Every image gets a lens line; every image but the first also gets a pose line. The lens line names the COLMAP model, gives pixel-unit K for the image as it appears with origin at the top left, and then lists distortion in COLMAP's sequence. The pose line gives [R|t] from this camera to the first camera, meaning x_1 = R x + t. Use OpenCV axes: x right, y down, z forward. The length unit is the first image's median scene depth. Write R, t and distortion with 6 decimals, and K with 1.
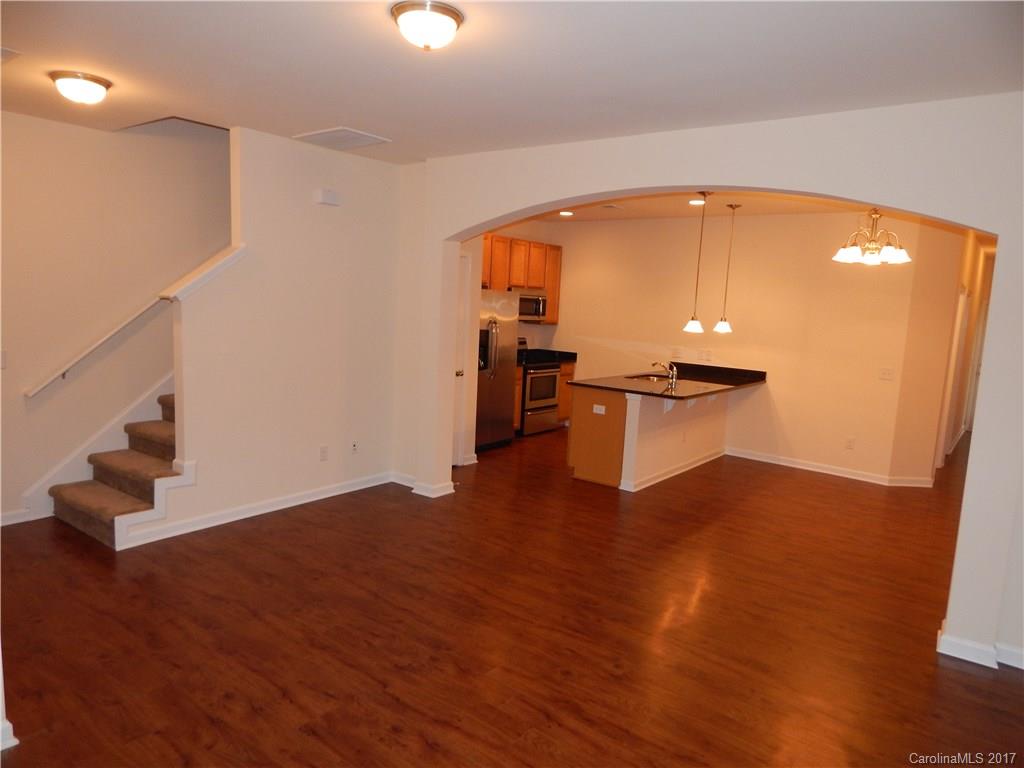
lens RADIAL K [[679.2, 0, 512.0], [0, 679.2, 384.0], [0, 0, 1]] dist [0.002126, 0.002564]
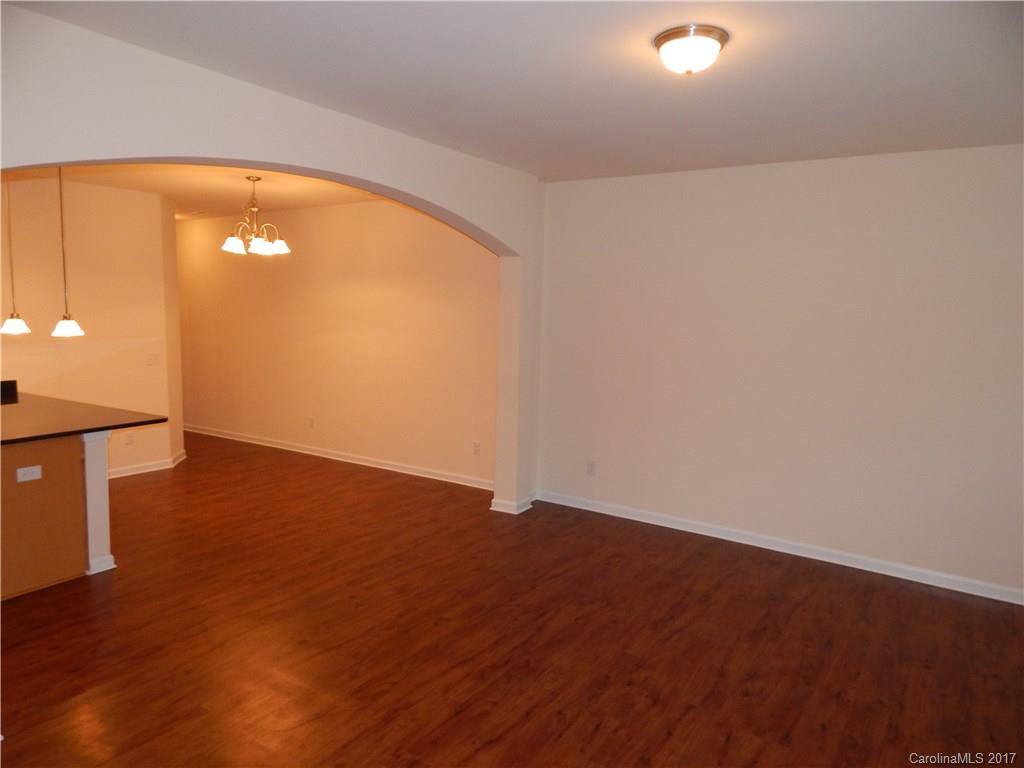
lens RADIAL K [[684.0, 0, 512.0], [0, 684.0, 384.0], [0, 0, 1]] dist [0.000798, 0.000490]
pose [[-0.054375, -0.169303, 0.984063, -0.387550], [0.106581, 0.978907, 0.174305, -0.081900], [-0.992816, 0.114360, -0.035183, 0.442365]]
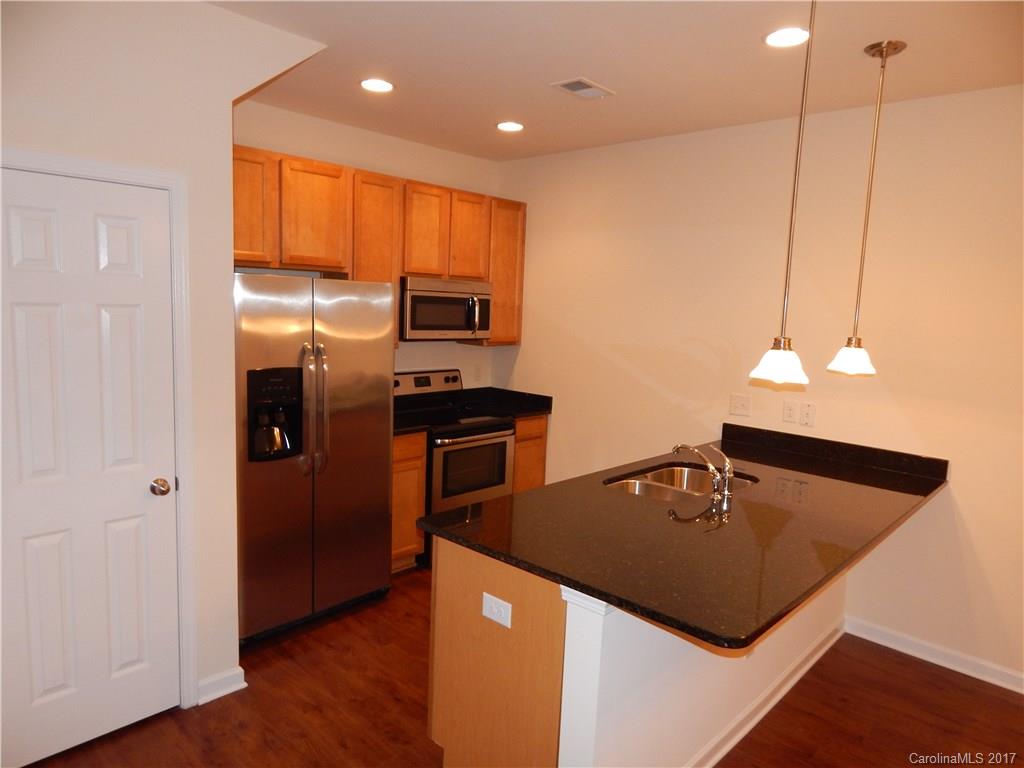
lens RADIAL K [[679.2, 0, 512.0], [0, 679.2, 384.0], [0, 0, 1]] dist [0.002126, 0.002564]
pose [[0.995314, 0.000981, -0.096686, 0.130617], [-0.001770, 0.999966, -0.008079, -0.057851], [0.096675, 0.008213, 0.995282, 0.507589]]
